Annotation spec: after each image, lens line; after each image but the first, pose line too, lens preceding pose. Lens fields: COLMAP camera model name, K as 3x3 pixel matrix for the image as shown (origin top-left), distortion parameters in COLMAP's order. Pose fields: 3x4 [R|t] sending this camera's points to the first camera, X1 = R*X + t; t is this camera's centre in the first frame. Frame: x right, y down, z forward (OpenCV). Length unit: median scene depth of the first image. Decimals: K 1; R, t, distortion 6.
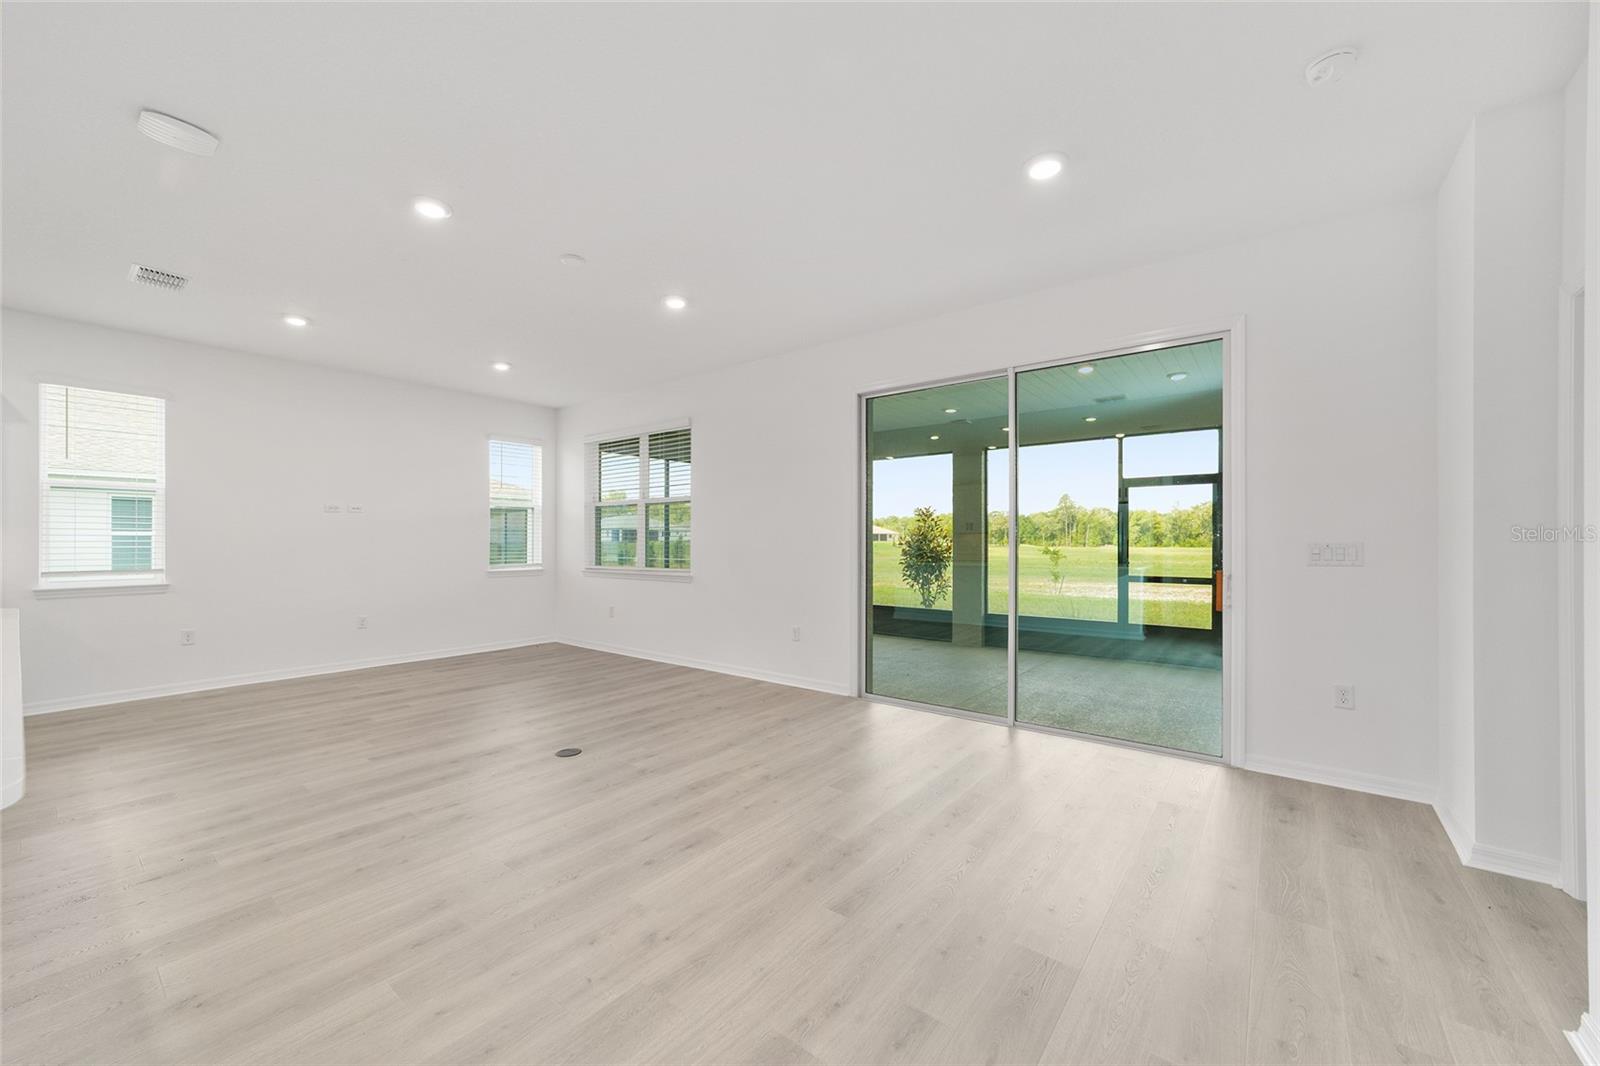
lens RADIAL K [[612.6, 0, 794.7], [0, 612.6, 536.4], [0, 0, 1]] dist [-0.005876, 0.000402]
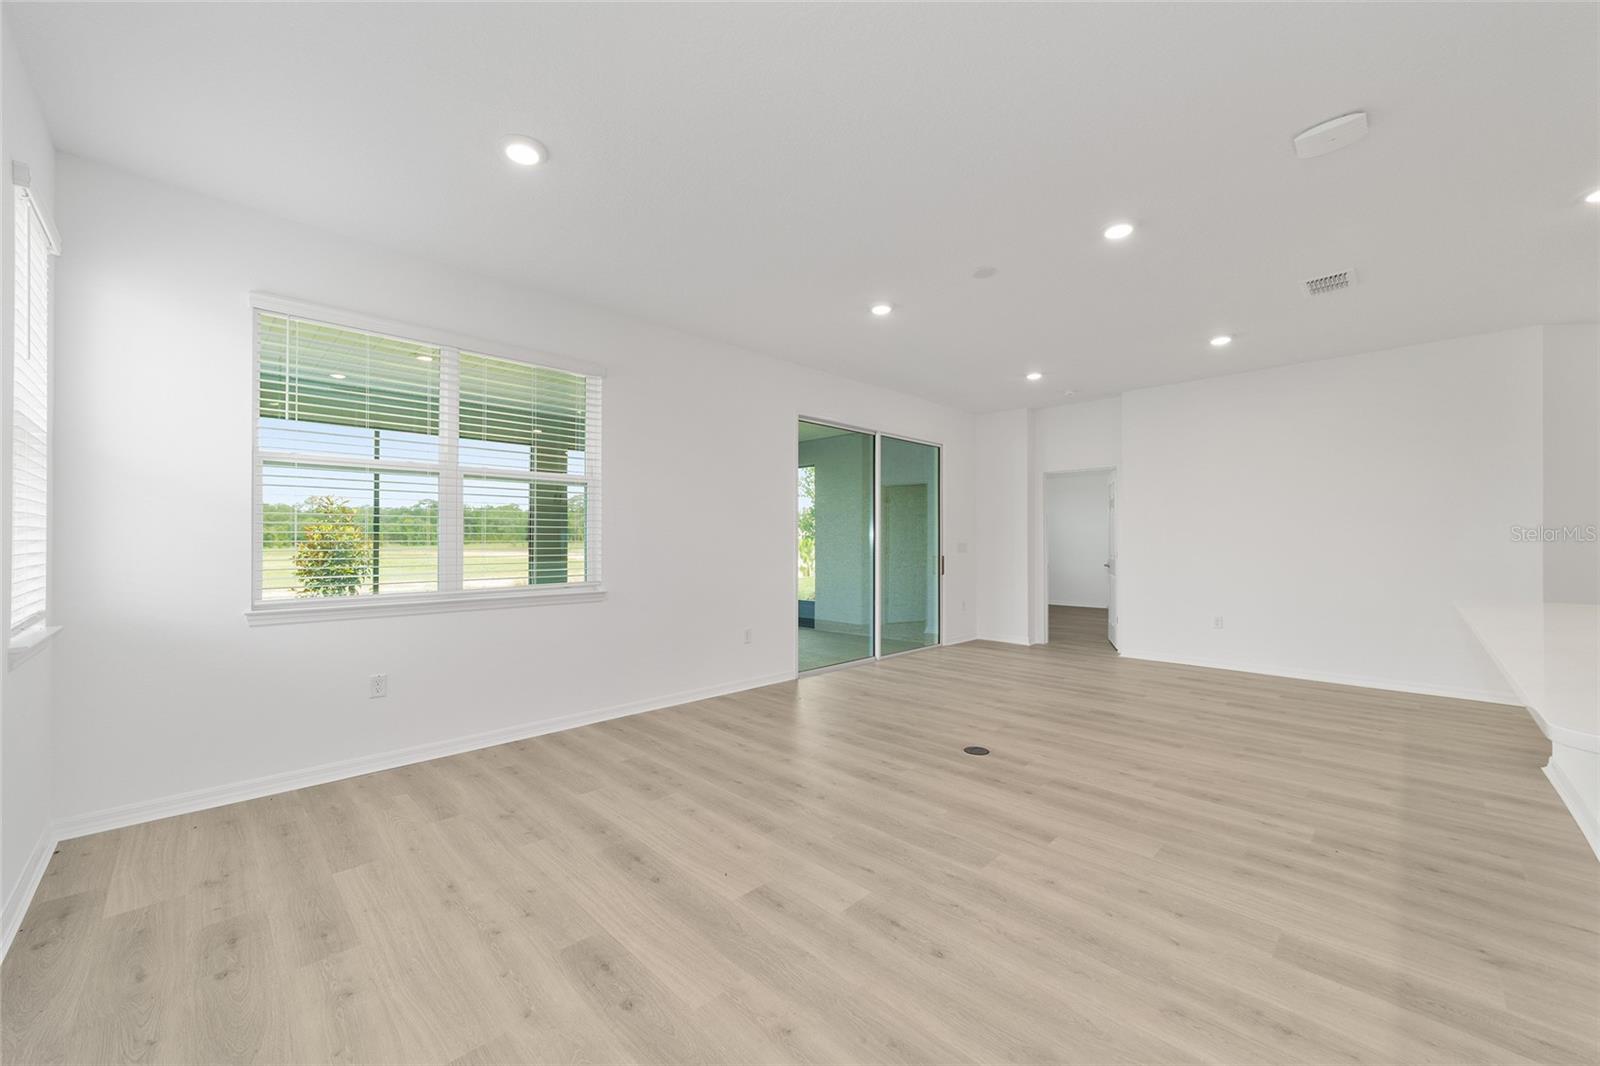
lens RADIAL K [[612.6, 0, 794.7], [0, 612.6, 536.4], [0, 0, 1]] dist [-0.005876, 0.000402]
pose [[0.128761, 0.004085, 0.991667, -1.624660], [-0.008025, 0.999963, -0.003077, 0.004383], [-0.991643, -0.007562, 0.128789, 1.344977]]
